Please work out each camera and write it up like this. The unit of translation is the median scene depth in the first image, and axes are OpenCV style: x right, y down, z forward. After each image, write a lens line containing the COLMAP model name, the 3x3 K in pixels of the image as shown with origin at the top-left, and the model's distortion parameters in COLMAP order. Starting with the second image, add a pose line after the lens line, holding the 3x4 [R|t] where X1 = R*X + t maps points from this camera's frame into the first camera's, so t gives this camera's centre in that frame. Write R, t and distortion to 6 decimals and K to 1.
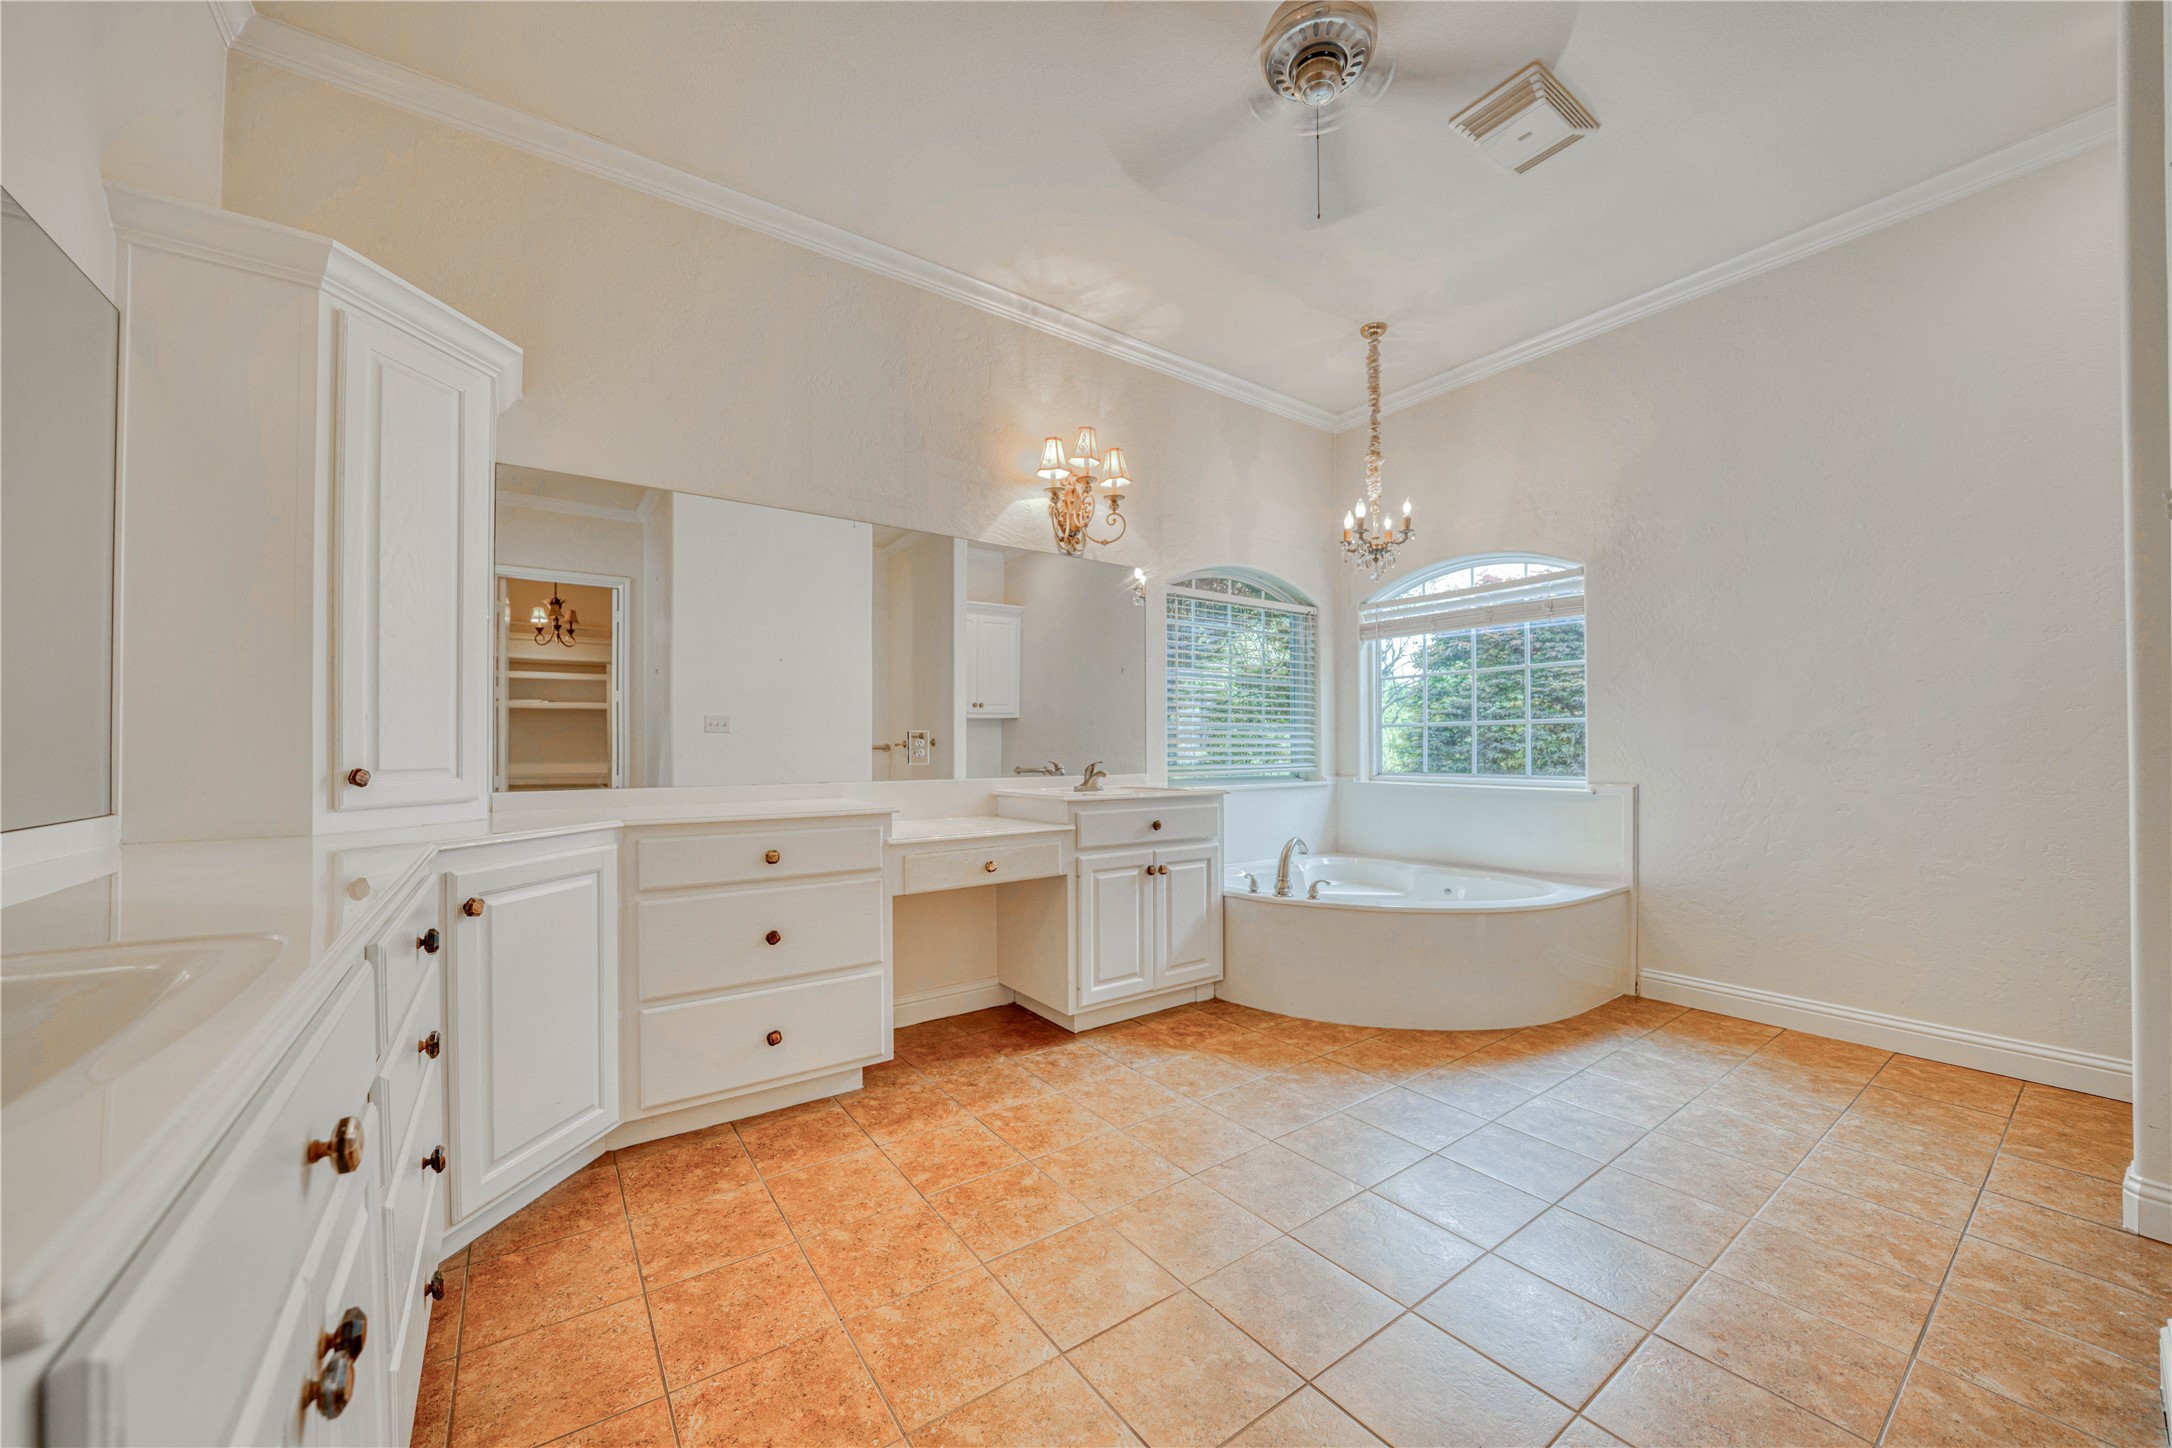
lens RADIAL K [[770.5, 0, 1075.0], [0, 770.5, 741.4], [0, 0, 1]] dist [-0.019678, -0.000088]
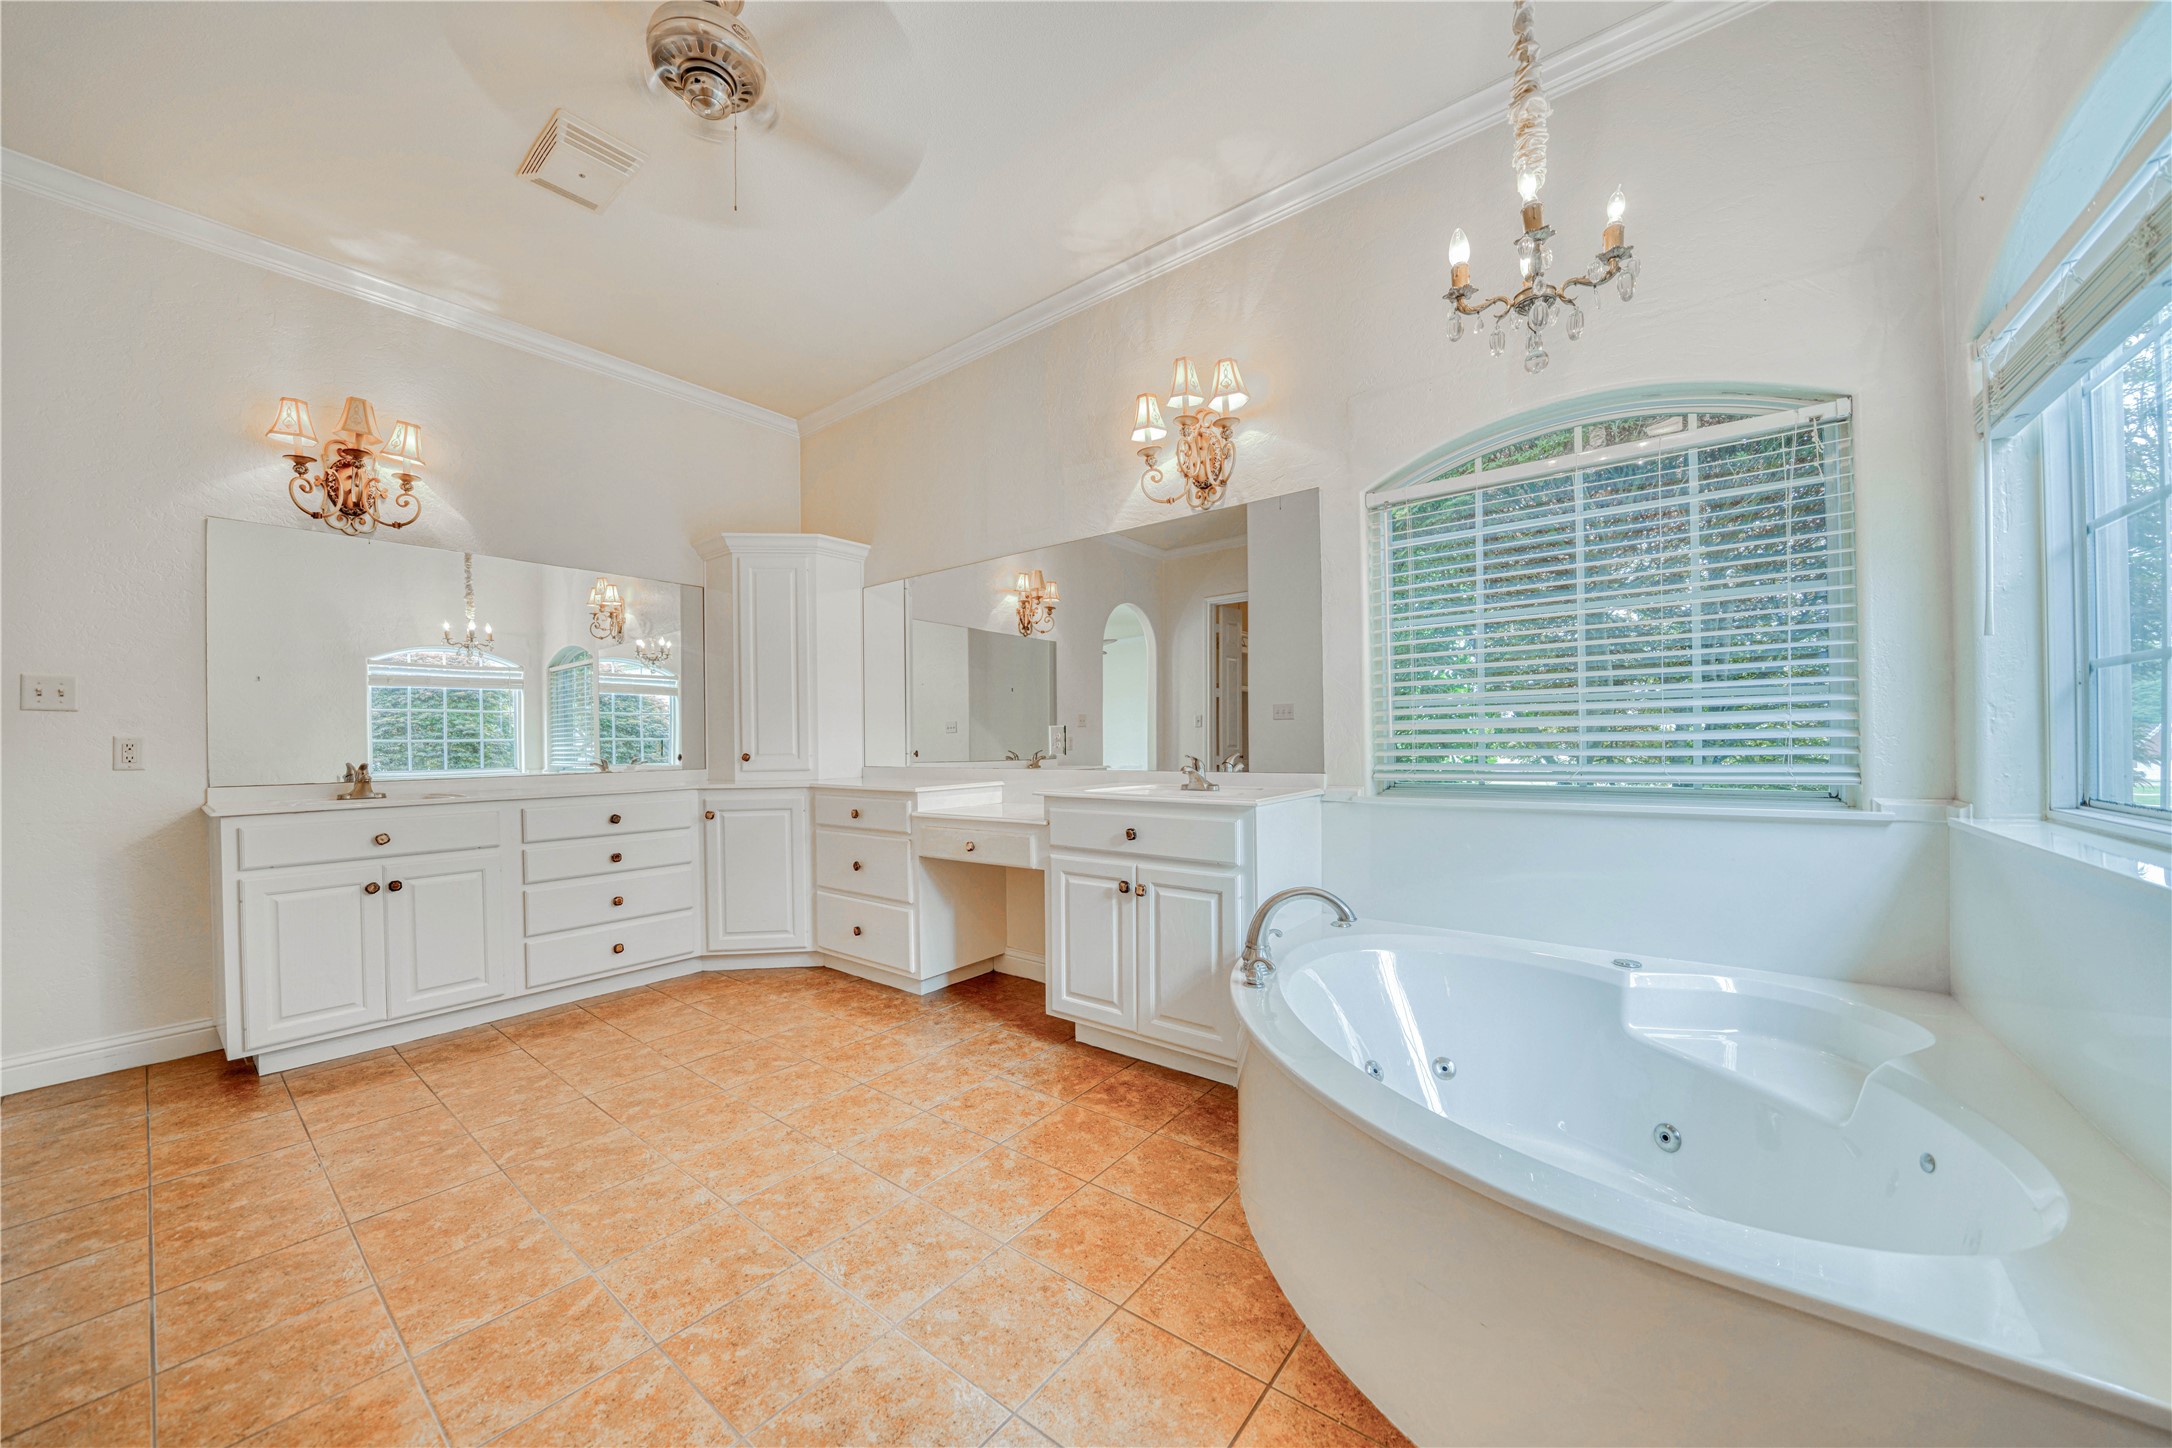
lens RADIAL K [[770.5, 0, 1075.0], [0, 770.5, 741.4], [0, 0, 1]] dist [-0.019678, -0.000088]
pose [[0.286965, -0.001182, -0.957940, 0.994180], [0.021060, 0.999765, 0.005075, 0.005210], [0.957709, -0.021630, 0.286923, 0.803754]]
